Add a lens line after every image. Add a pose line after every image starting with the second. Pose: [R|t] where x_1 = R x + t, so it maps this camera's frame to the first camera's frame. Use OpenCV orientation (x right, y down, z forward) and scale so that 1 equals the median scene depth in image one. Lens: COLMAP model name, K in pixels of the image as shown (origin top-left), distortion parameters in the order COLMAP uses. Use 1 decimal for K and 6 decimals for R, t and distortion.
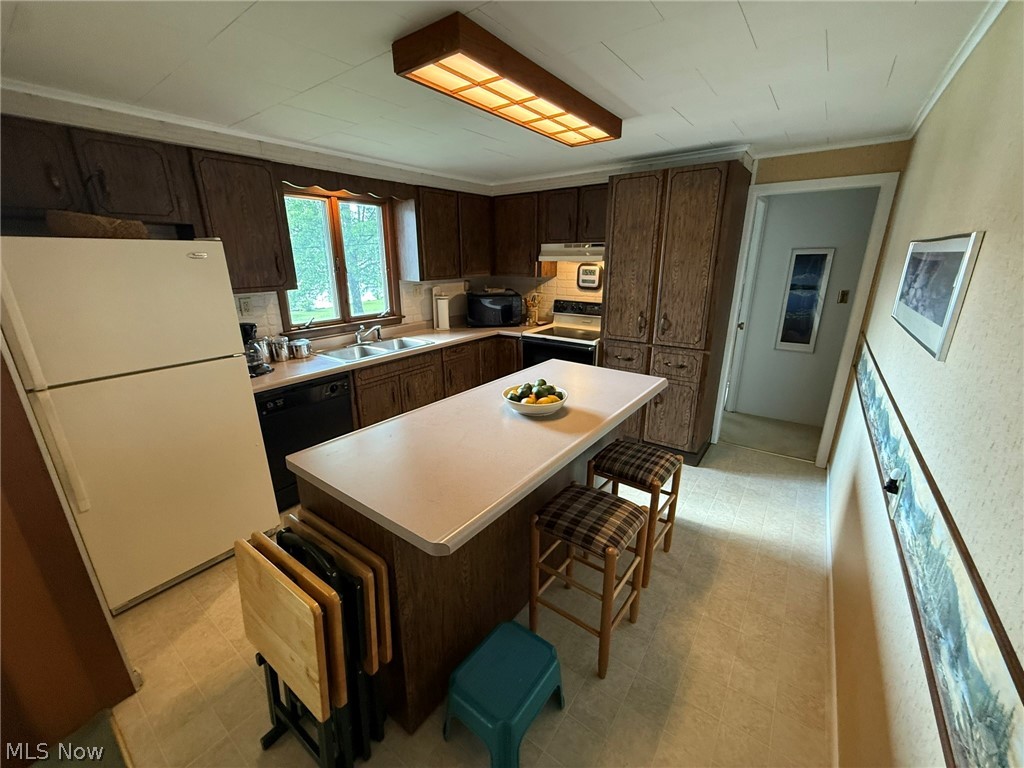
lens RADIAL K [[408.1, 0, 507.4], [0, 408.1, 382.3], [0, 0, 1]] dist [0.000816, -0.000711]
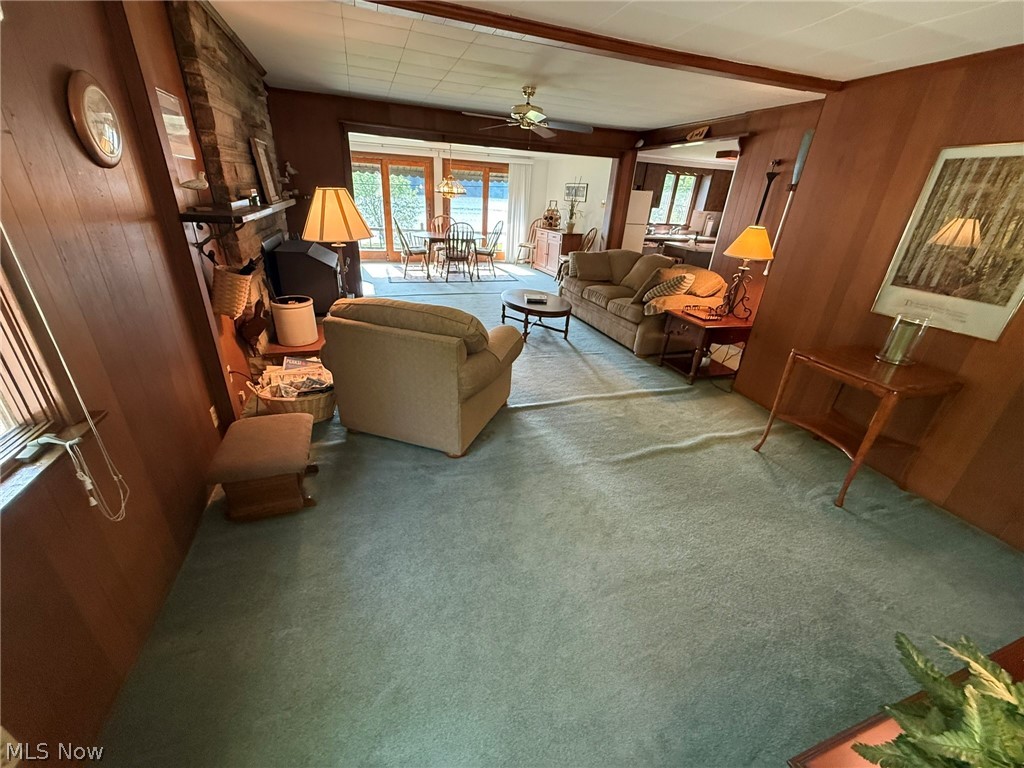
lens RADIAL K [[408.1, 0, 514.5], [0, 408.1, 385.4], [0, 0, 1]] dist [0.000816, -0.000711]
pose [[0.820432, 0.296061, -0.489120, 0.351240], [-0.230493, 0.954160, 0.190925, 0.530146], [0.523224, -0.043902, 0.851063, -1.666332]]
